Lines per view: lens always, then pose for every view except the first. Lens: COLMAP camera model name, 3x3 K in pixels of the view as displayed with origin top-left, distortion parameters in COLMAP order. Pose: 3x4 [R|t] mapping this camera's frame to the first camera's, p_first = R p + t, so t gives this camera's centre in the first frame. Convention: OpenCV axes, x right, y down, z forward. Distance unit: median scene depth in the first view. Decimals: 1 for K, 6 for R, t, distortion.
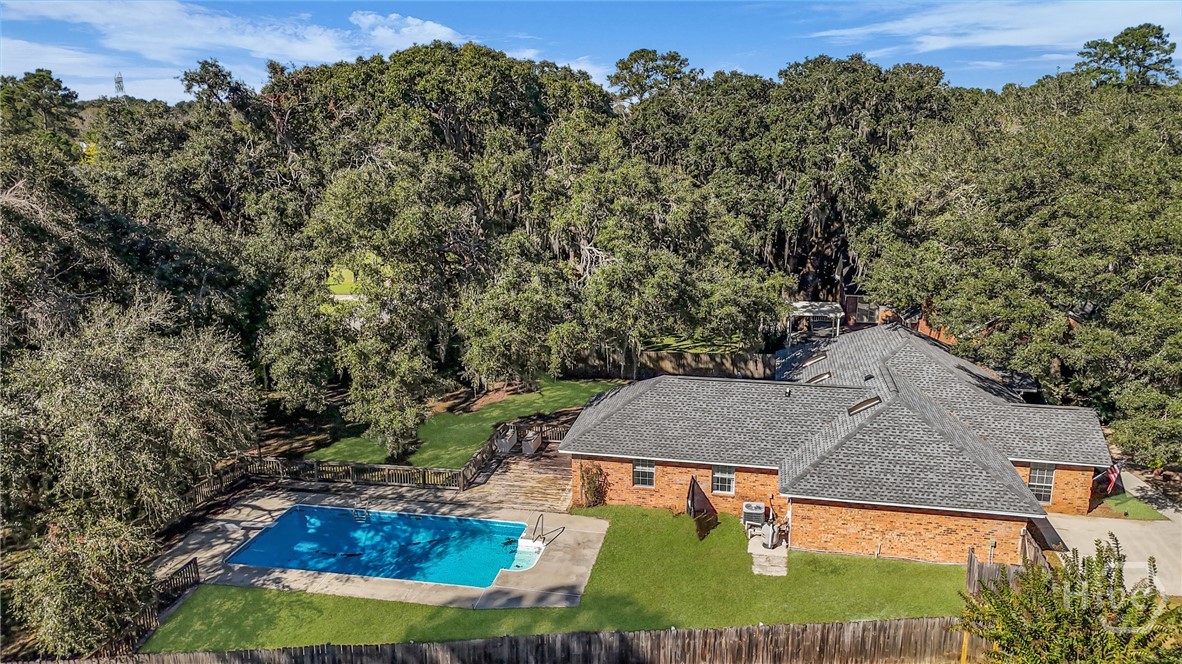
lens RADIAL K [[855.3, 0, 586.4], [0, 855.3, 334.9], [0, 0, 1]] dist [0.042827, -0.002169]
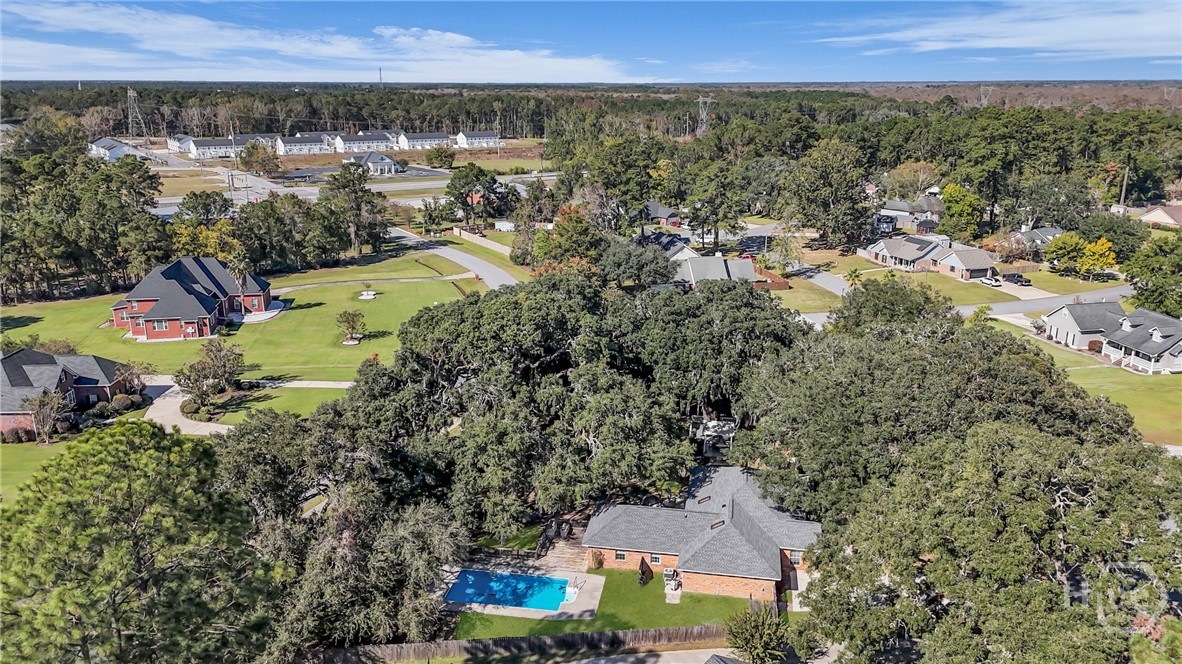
lens RADIAL K [[853.1, 0, 591.0], [0, 853.1, 332.0], [0, 0, 1]] dist [0.110186, -0.145549]
pose [[0.999322, -0.001471, 0.036778, -0.092004], [0.000013, 0.999216, 0.039597, -0.511138], [-0.036807, -0.039570, 0.998539, -1.220123]]
